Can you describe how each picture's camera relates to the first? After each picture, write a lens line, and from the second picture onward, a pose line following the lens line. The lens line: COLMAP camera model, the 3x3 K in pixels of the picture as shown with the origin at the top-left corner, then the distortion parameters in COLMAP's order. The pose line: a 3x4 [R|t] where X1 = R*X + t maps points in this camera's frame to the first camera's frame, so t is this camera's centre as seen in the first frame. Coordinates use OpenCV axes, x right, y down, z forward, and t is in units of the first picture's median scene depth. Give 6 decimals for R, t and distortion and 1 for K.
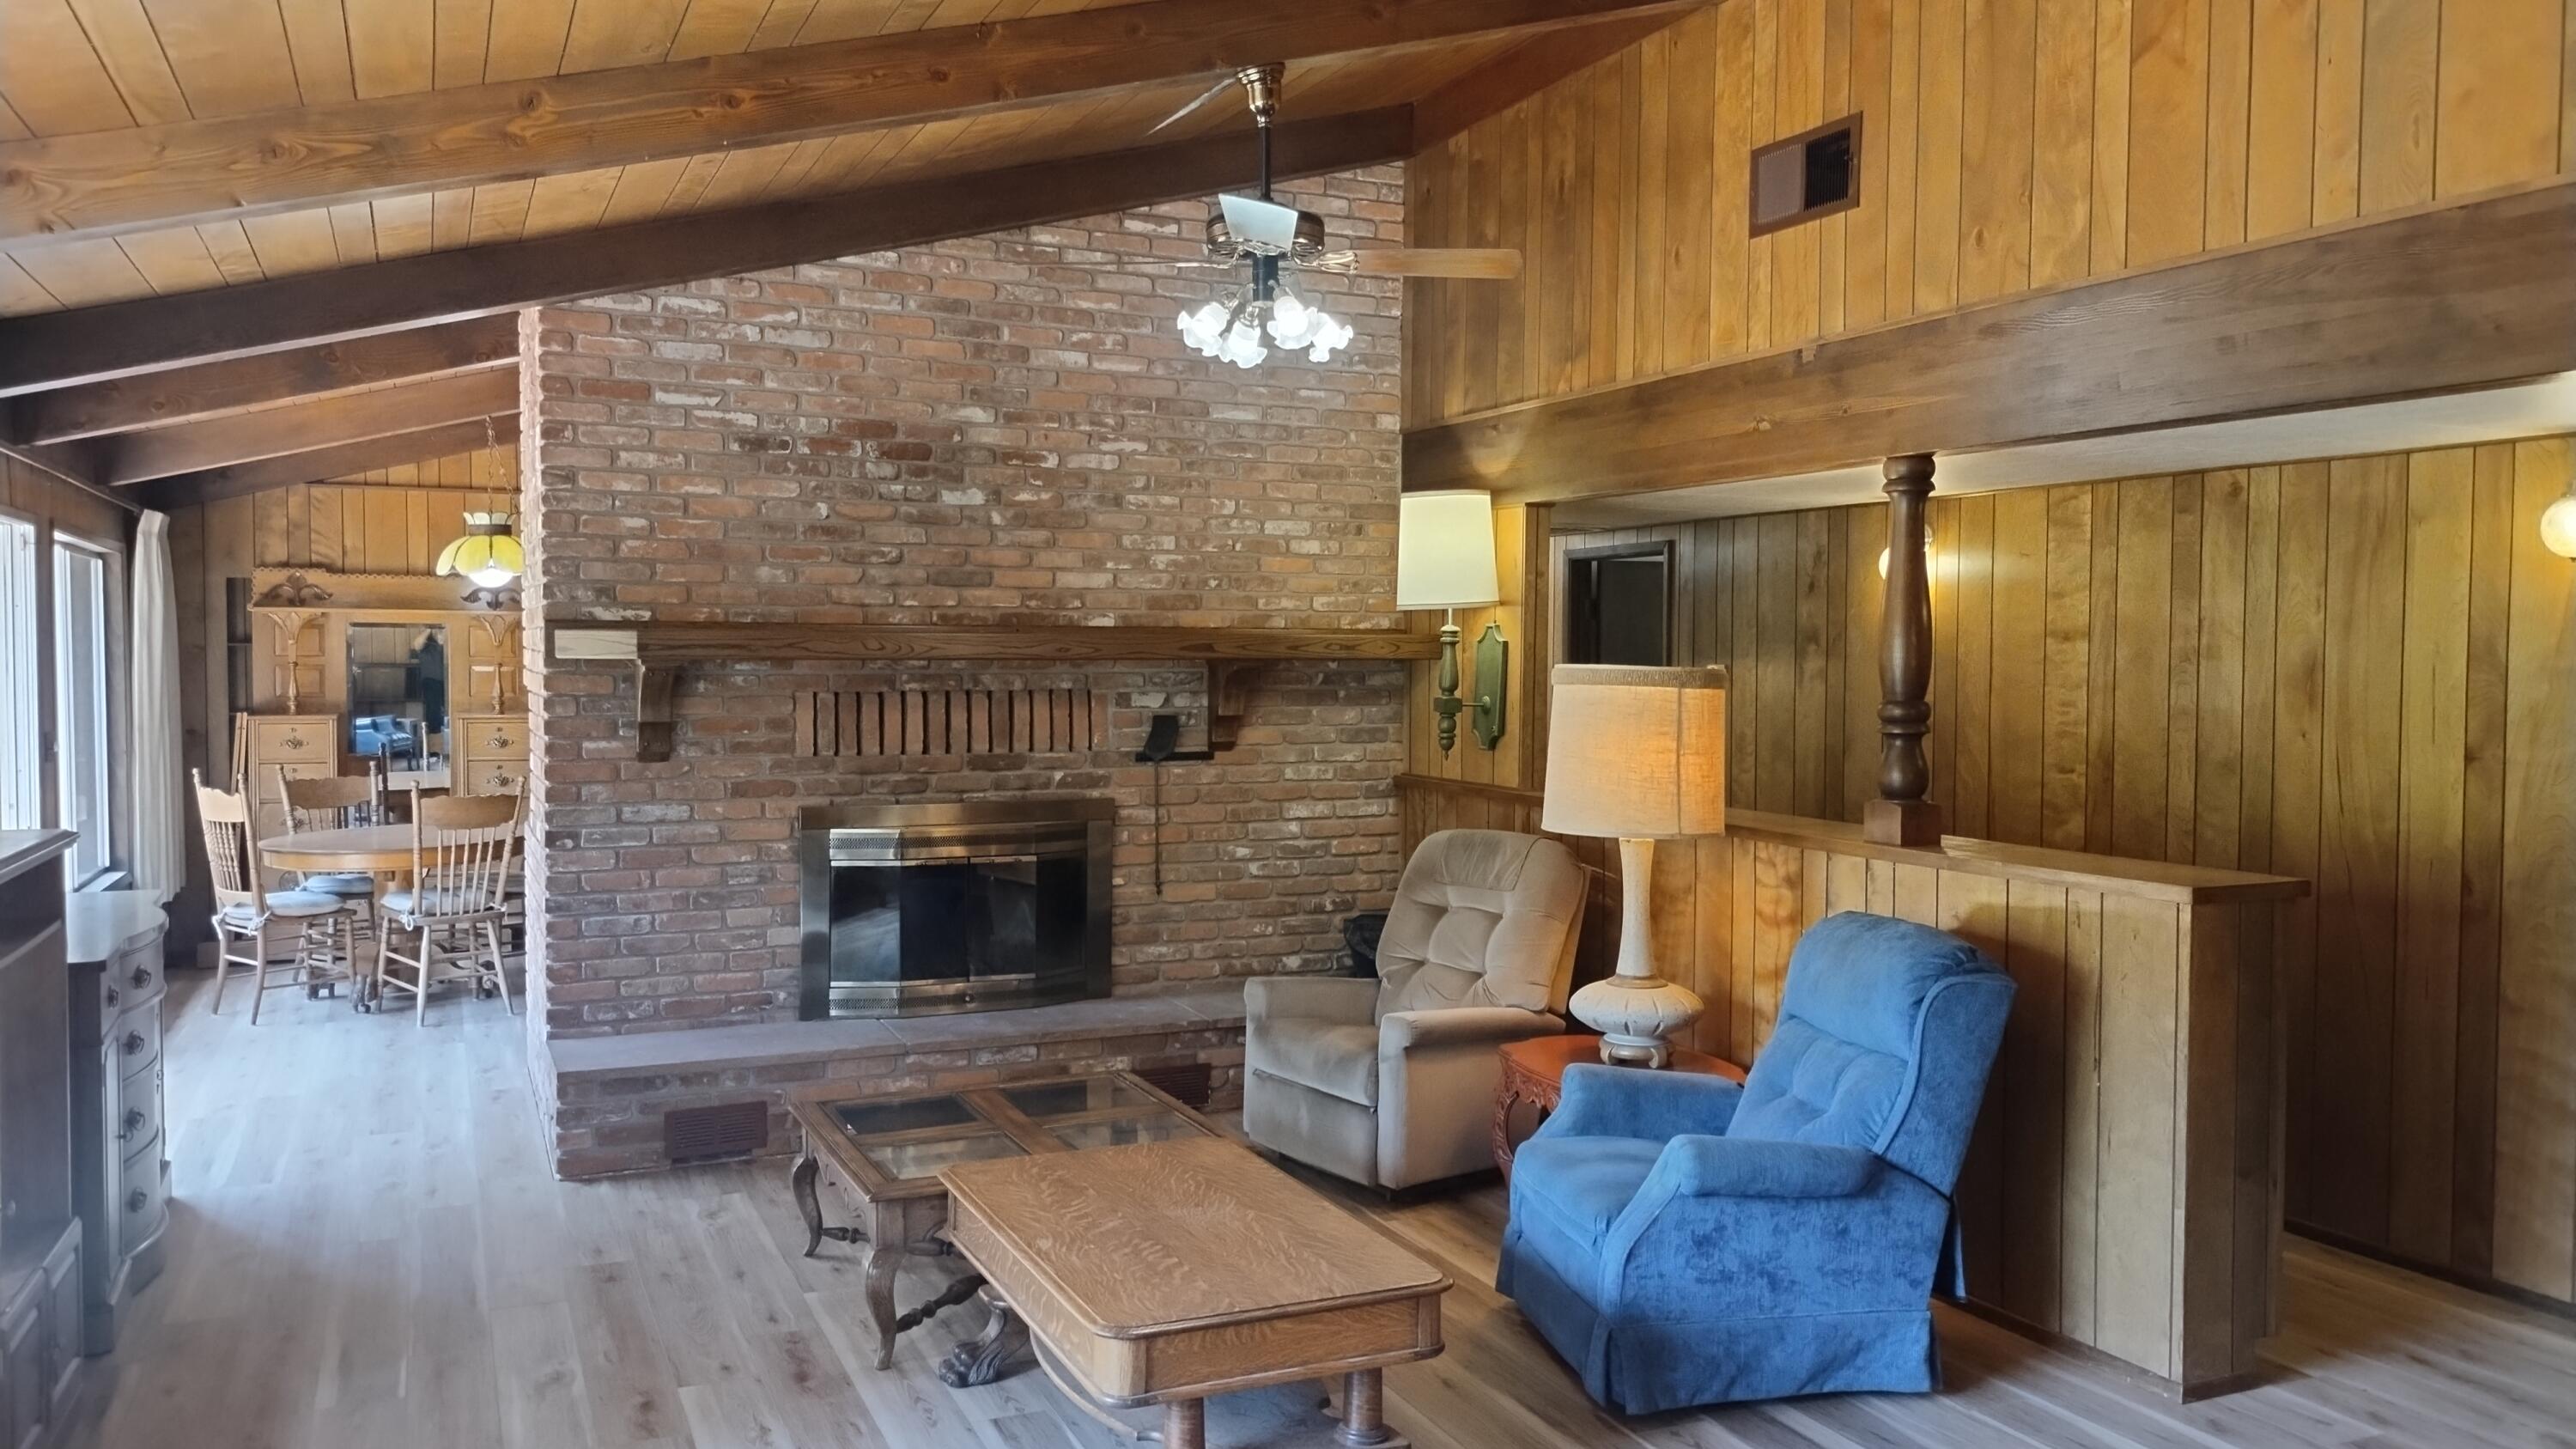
lens RADIAL K [[1899.4, 0, 1313.4], [0, 1899.4, 722.1], [0, 0, 1]] dist [0.065480, -0.088409]
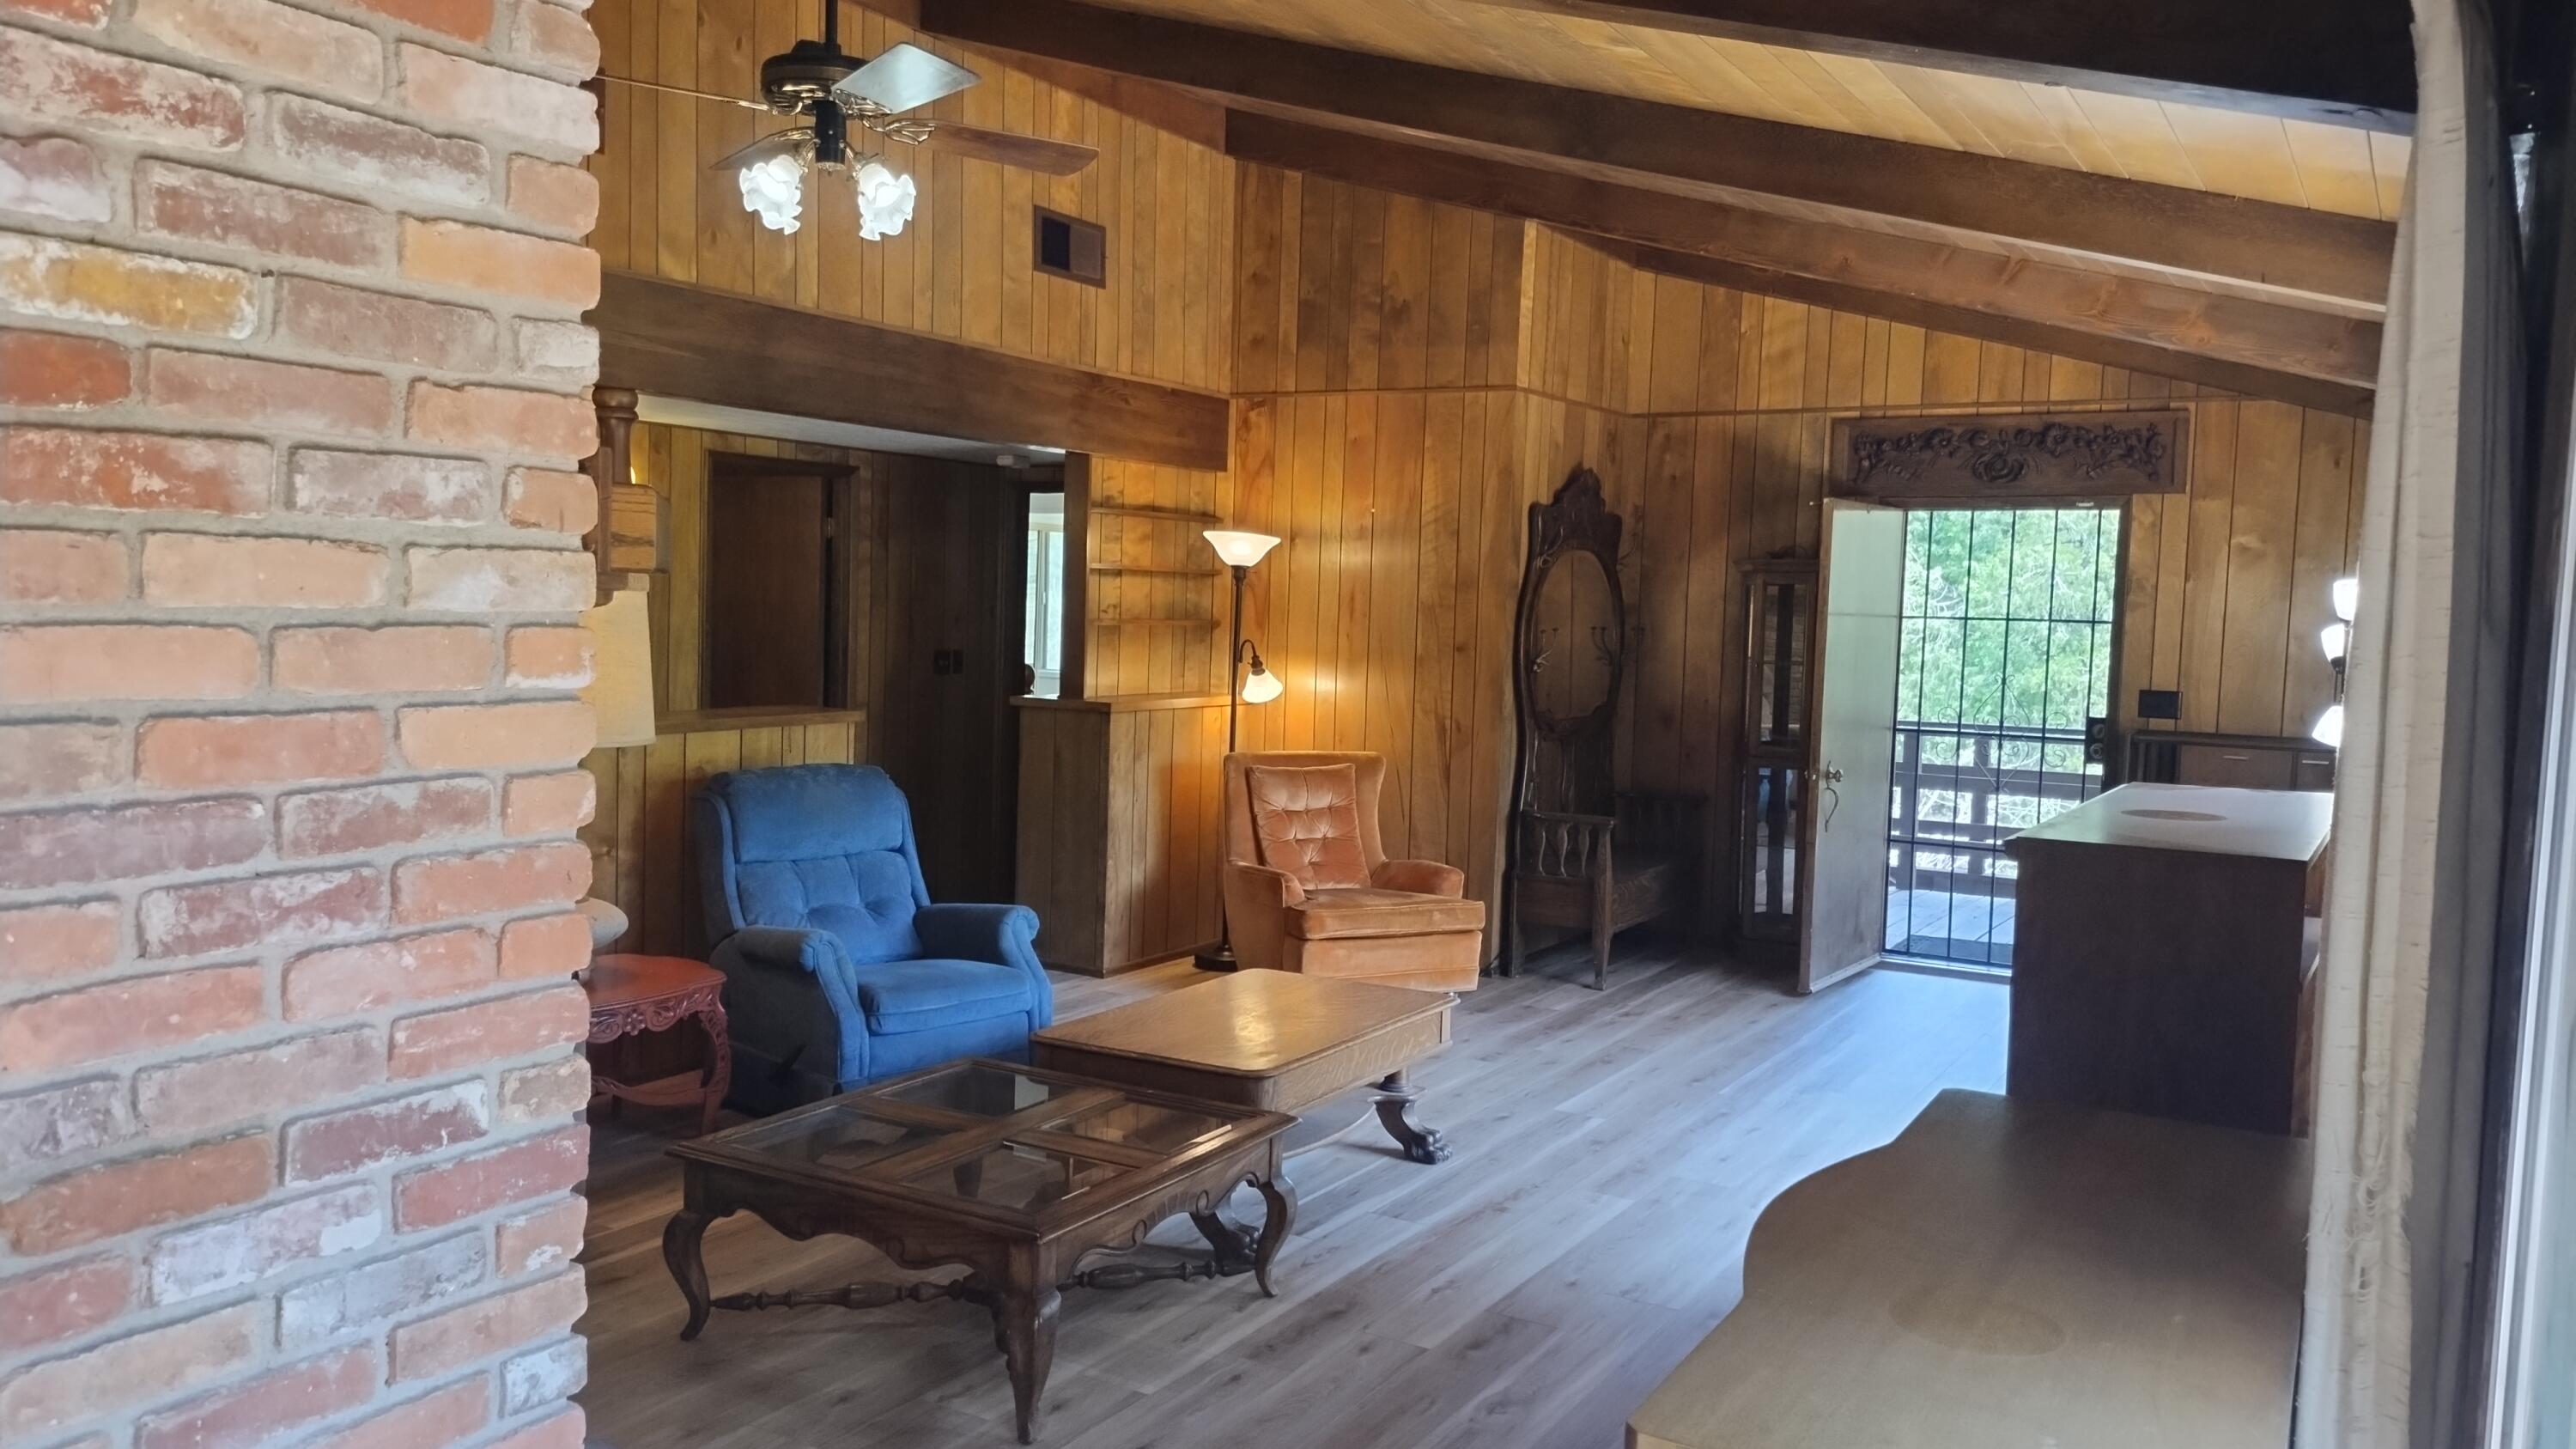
lens RADIAL K [[1899.4, 0, 1290.7], [0, 1899.4, 723.4], [0, 0, 1]] dist [0.065480, -0.088409]
pose [[-0.568909, -0.079349, 0.818564, -0.678343], [-0.003422, 0.995554, 0.094127, -0.034676], [-0.822393, 0.050749, -0.566651, 1.023682]]
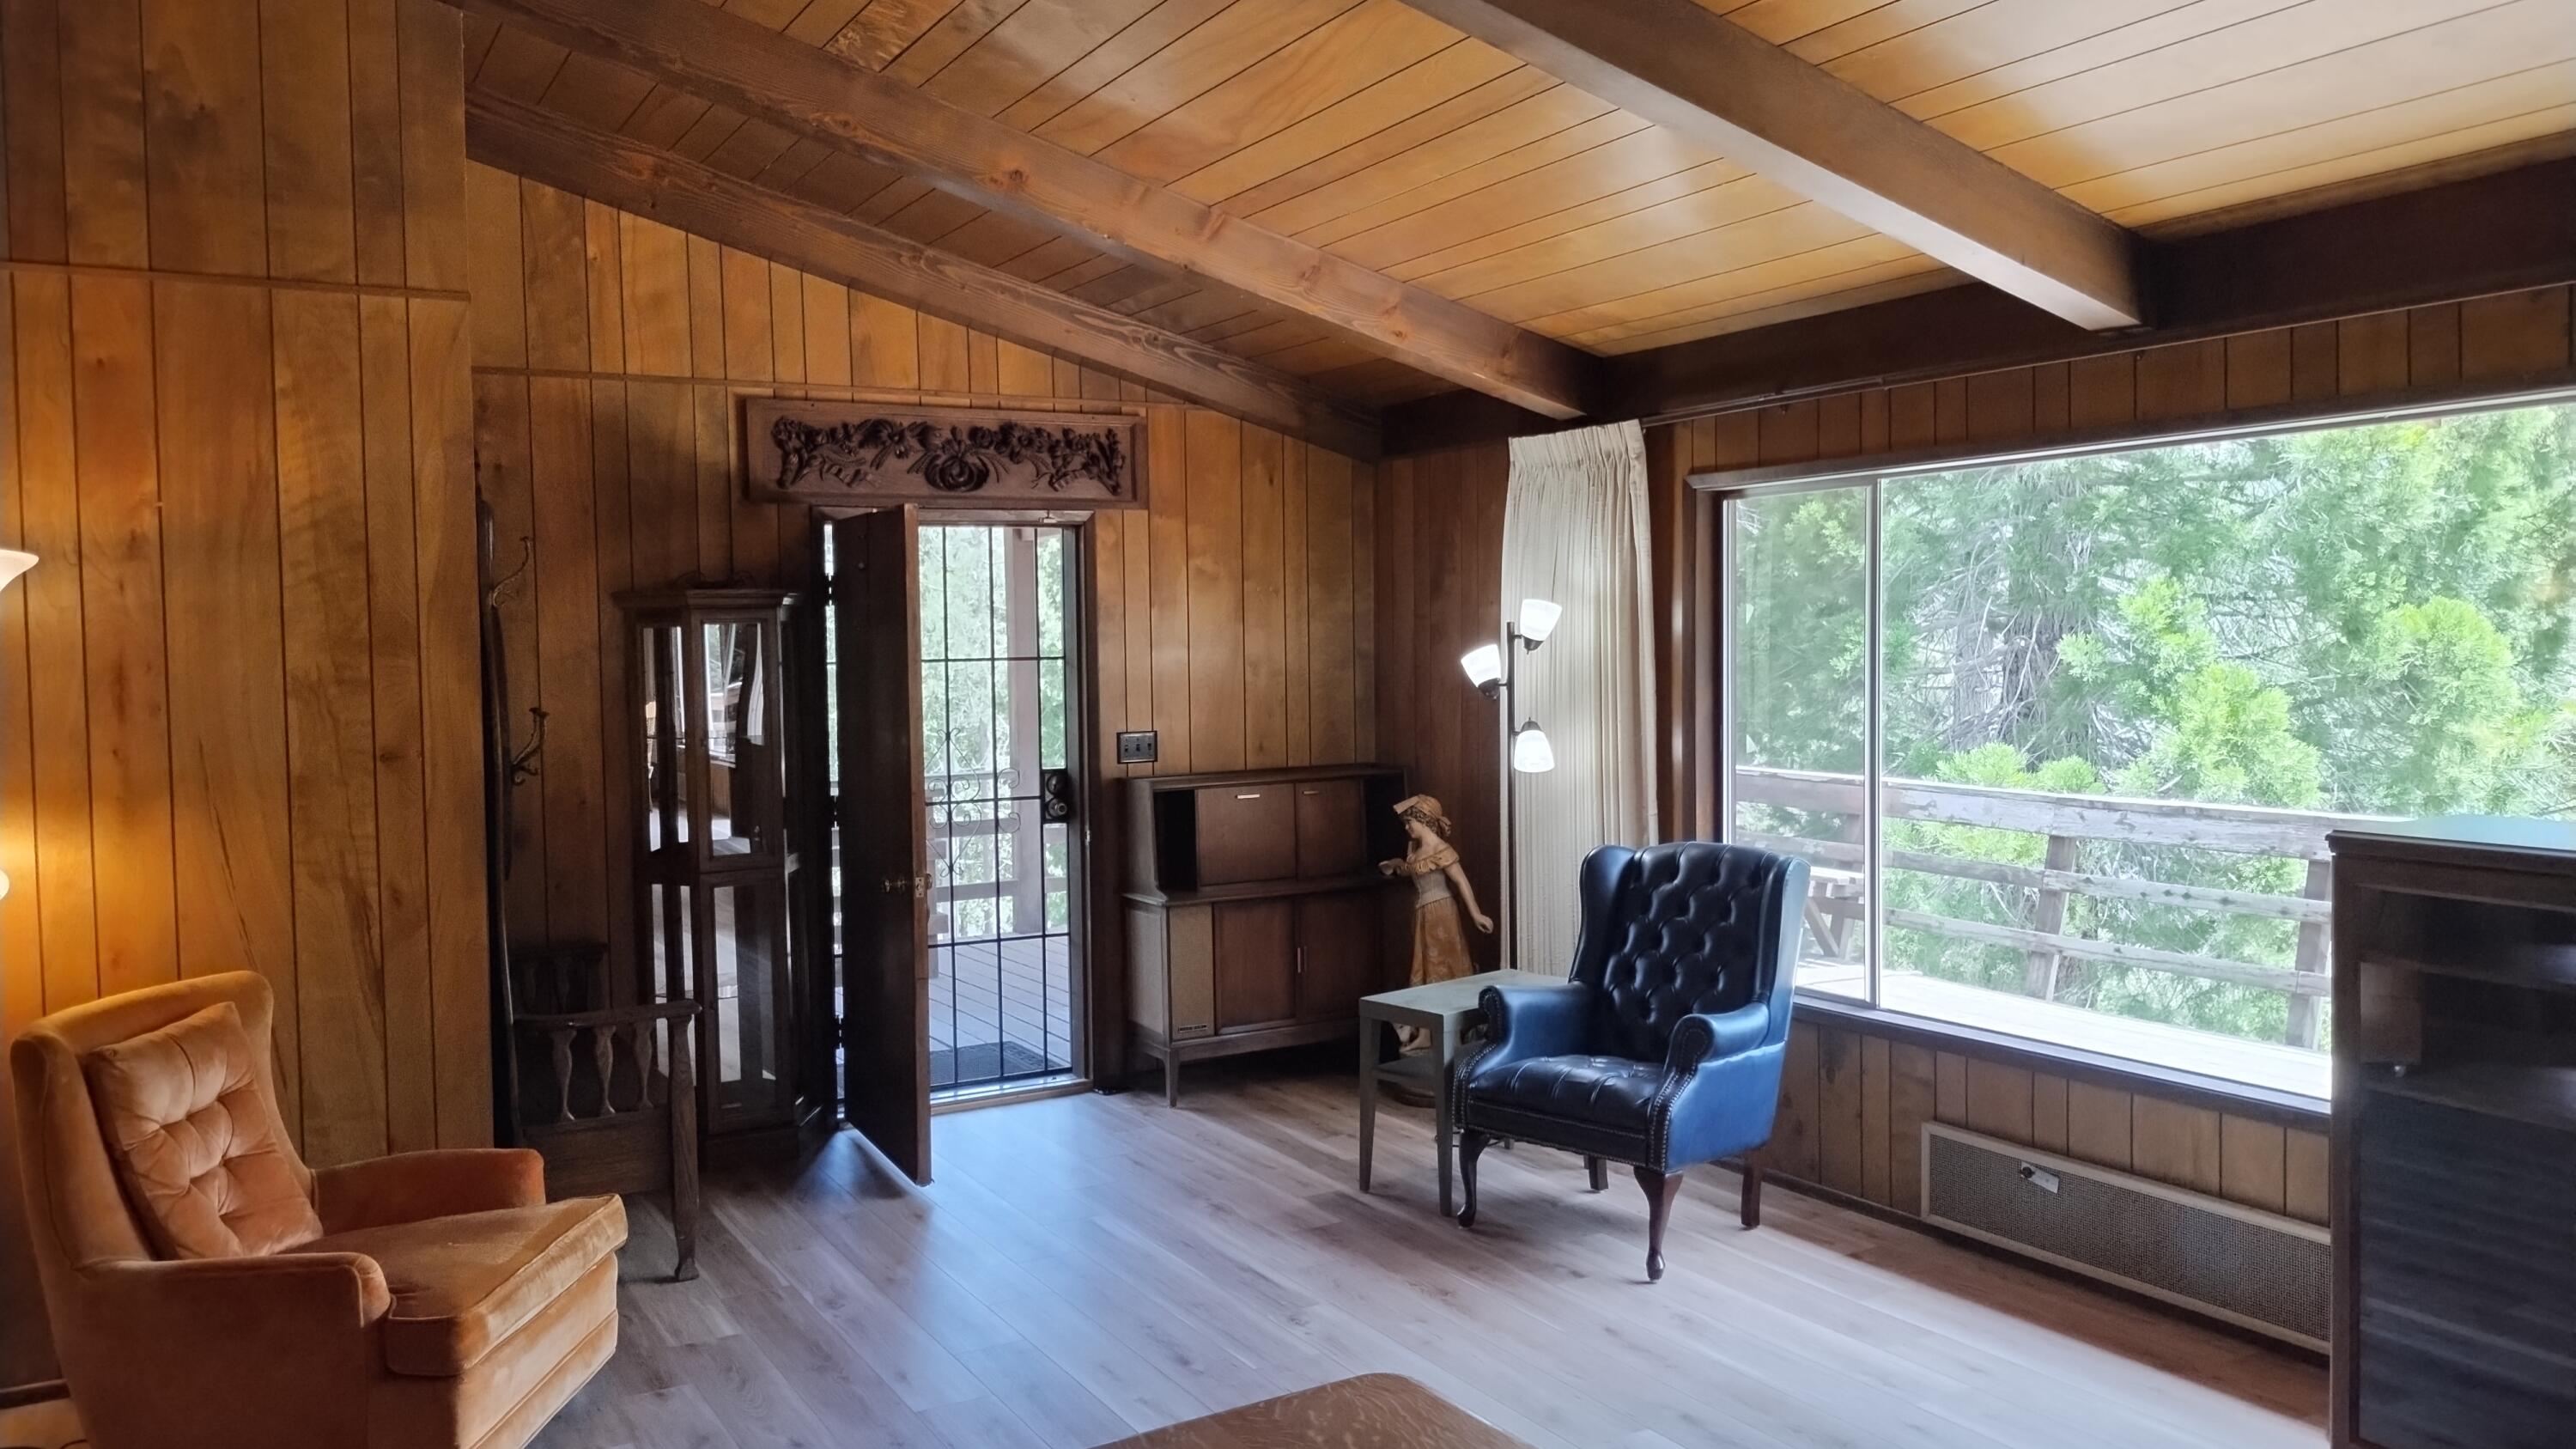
lens RADIAL K [[1899.4, 0, 1284.0], [0, 1899.4, 725.1], [0, 0, 1]] dist [0.065480, -0.088409]
pose [[-0.996496, 0.013157, -0.082603, 0.008547], [0.006469, 0.996716, 0.080715, -0.032324], [0.083394, 0.079898, -0.993308, 0.945349]]
